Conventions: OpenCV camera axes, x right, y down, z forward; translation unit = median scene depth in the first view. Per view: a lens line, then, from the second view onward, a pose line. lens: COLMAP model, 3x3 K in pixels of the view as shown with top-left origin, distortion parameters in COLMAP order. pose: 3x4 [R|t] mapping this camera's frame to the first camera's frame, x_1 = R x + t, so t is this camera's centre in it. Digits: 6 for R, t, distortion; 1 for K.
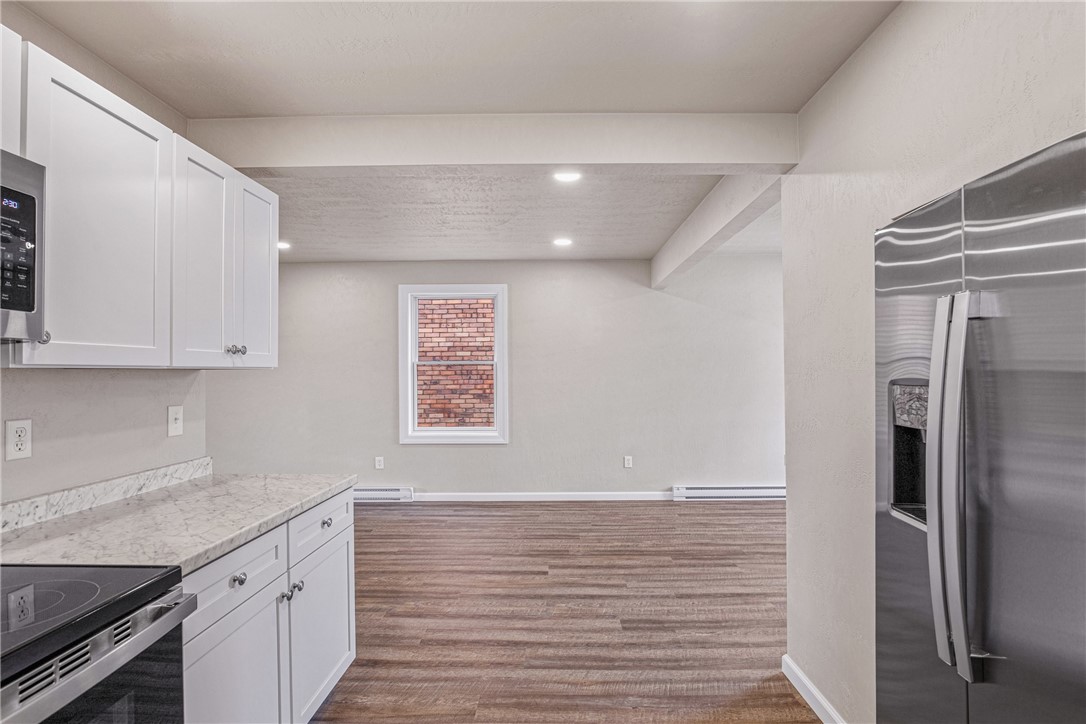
lens RADIAL K [[519.1, 0, 543.0], [0, 519.1, 362.0], [0, 0, 1]] dist [-0.026234, 0.001390]
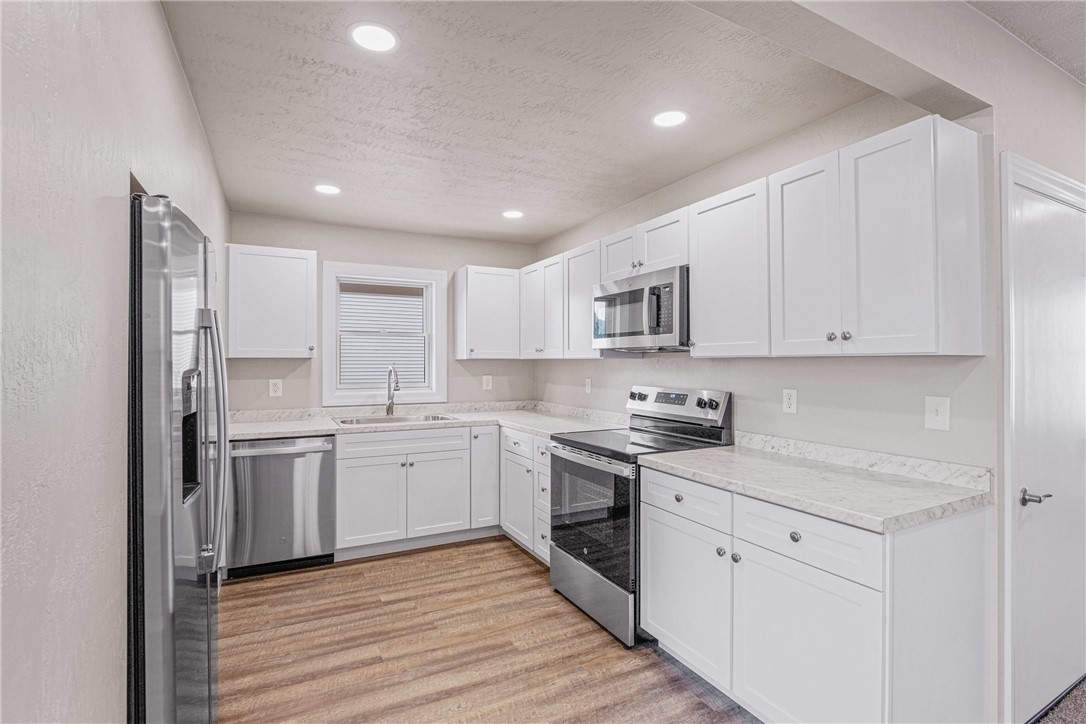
lens RADIAL K [[508.5, 0, 545.6], [0, 508.5, 361.0], [0, 0, 1]] dist [-0.024249, 0.000050]
pose [[-0.868327, -0.000366, -0.495991, 0.255386], [0.009801, 0.999792, -0.017895, 0.024145], [0.495894, -0.020400, -0.868143, 1.119055]]
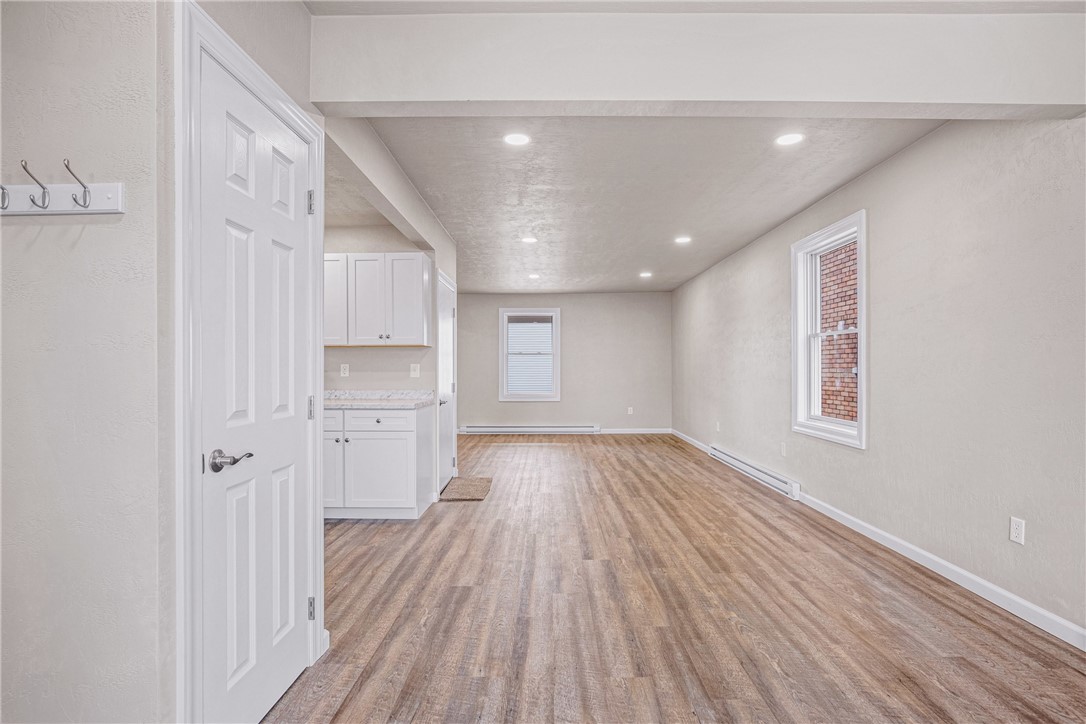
lens RADIAL K [[533.4, 0, 548.6], [0, 533.4, 360.4], [0, 0, 1]] dist [-0.038435, 0.011123]
pose [[0.042669, -0.006720, -0.999067, 1.222529], [0.020581, 0.999771, -0.005846, 0.075548], [0.998877, -0.020312, 0.042797, 1.153667]]
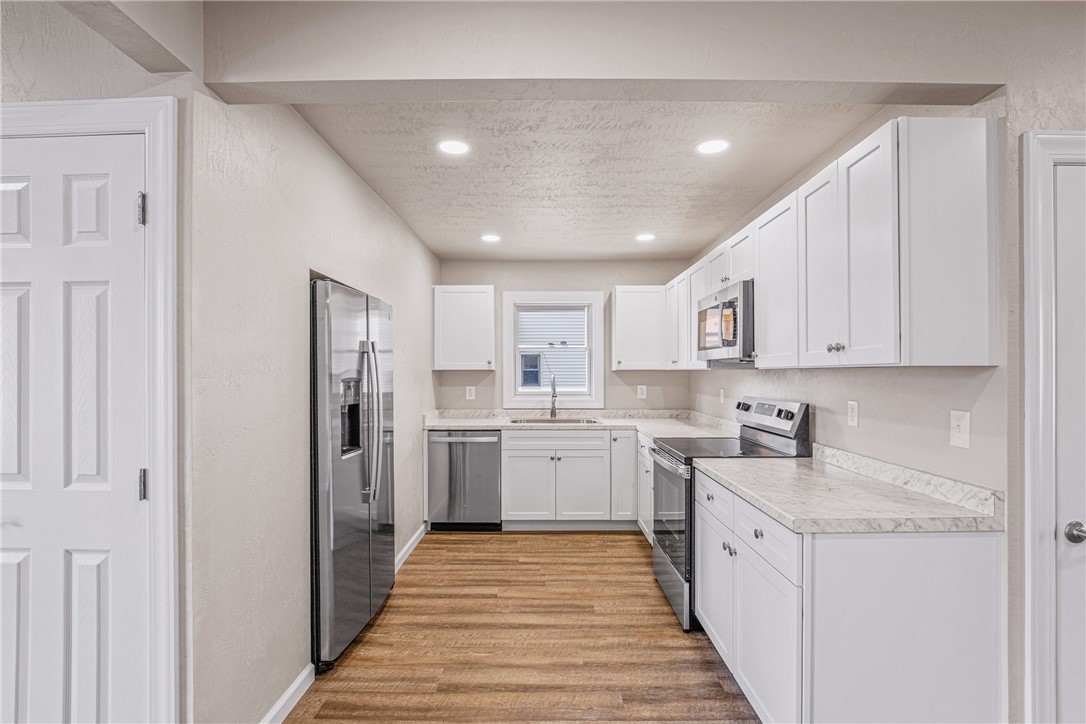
lens RADIAL K [[515.2, 0, 540.6], [0, 515.2, 380.3], [0, 0, 1]] dist [-0.029682, 0.000069]
pose [[-0.999688, 0.002769, -0.024842, -0.014001], [0.002860, 0.999989, -0.003604, 0.028391], [0.024832, -0.003674, -0.999685, 1.408629]]
